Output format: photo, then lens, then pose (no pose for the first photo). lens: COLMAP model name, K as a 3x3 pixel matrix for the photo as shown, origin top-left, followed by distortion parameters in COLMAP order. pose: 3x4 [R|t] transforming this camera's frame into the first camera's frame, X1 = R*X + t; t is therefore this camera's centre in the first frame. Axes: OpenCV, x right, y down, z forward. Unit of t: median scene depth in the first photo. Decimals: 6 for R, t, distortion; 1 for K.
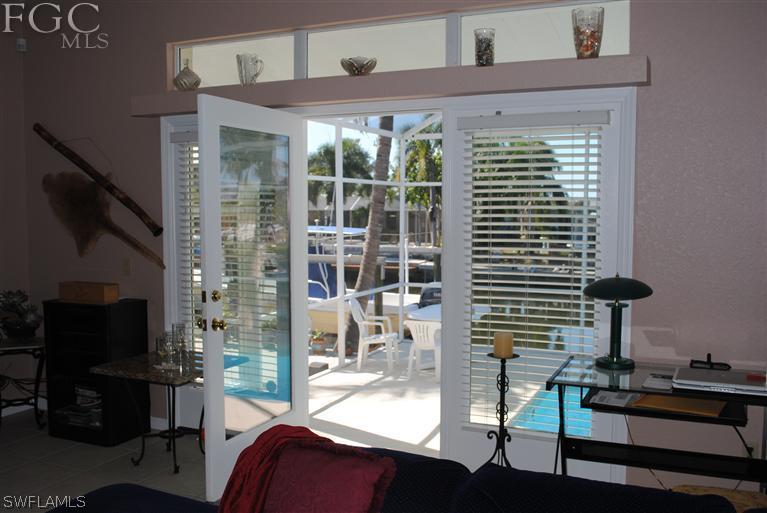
lens RADIAL K [[739.0, 0, 383.5], [0, 739.0, 256.5], [0, 0, 1]] dist [-0.049313, -0.002590]
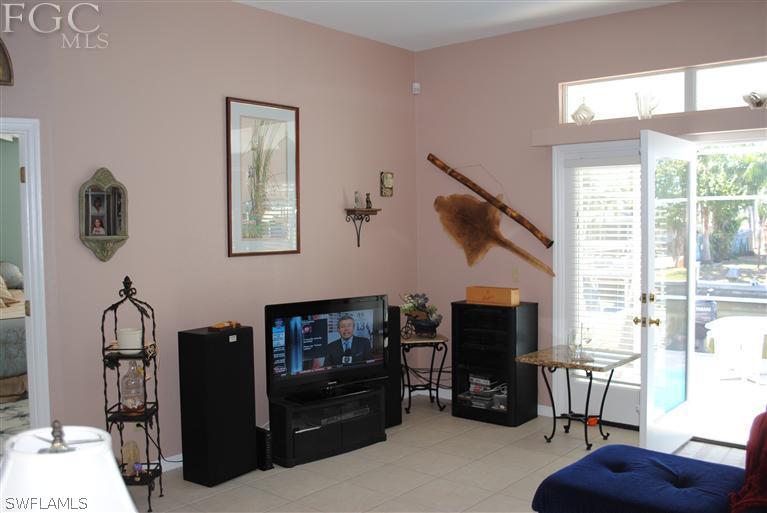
lens RADIAL K [[739.0, 0, 383.5], [0, 739.0, 256.5], [0, 0, 1]] dist [-0.049313, -0.002590]
pose [[0.961751, 0.002341, -0.273915, -0.237934], [-0.008211, 0.999760, -0.020287, 0.010922], [0.273802, 0.021761, 0.961540, -0.193134]]
